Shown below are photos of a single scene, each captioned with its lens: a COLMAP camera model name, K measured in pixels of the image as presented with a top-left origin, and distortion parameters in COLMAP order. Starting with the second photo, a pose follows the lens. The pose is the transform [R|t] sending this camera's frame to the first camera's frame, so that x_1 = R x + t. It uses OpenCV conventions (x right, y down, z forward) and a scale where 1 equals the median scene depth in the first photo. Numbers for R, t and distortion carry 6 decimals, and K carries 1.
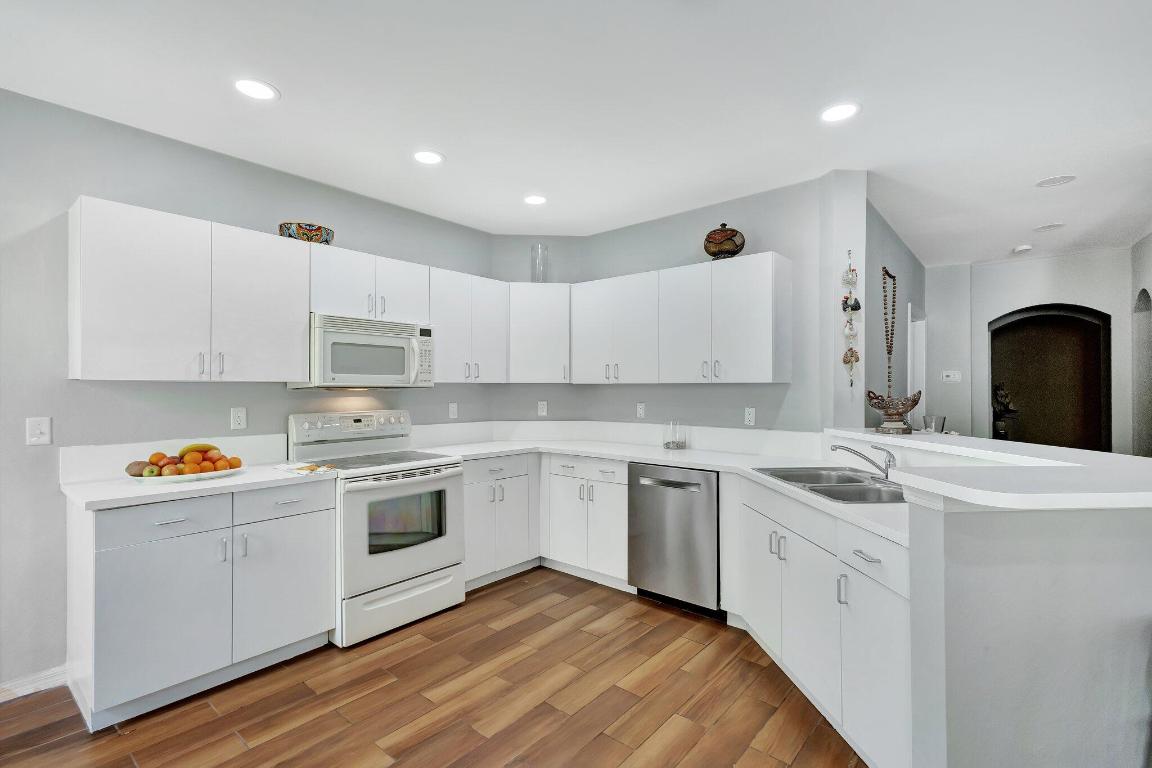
lens RADIAL K [[530.9, 0, 573.1], [0, 530.9, 382.4], [0, 0, 1]] dist [0.013313, -0.000104]
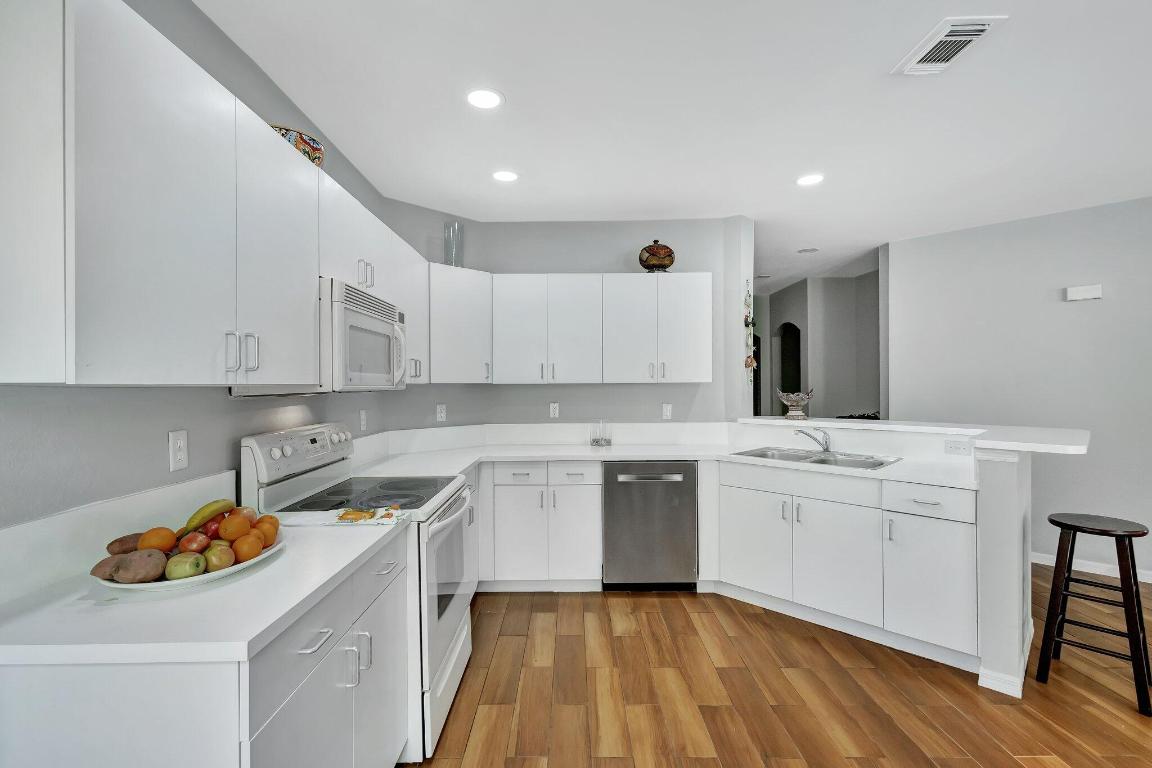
lens RADIAL K [[530.9, 0, 573.1], [0, 530.9, 382.4], [0, 0, 1]] dist [0.013313, -0.000104]
pose [[0.761418, -0.003320, 0.648253, -0.591935], [0.001365, 0.999993, 0.003518, -0.003899], [-0.648260, -0.001794, 0.761417, 0.268948]]
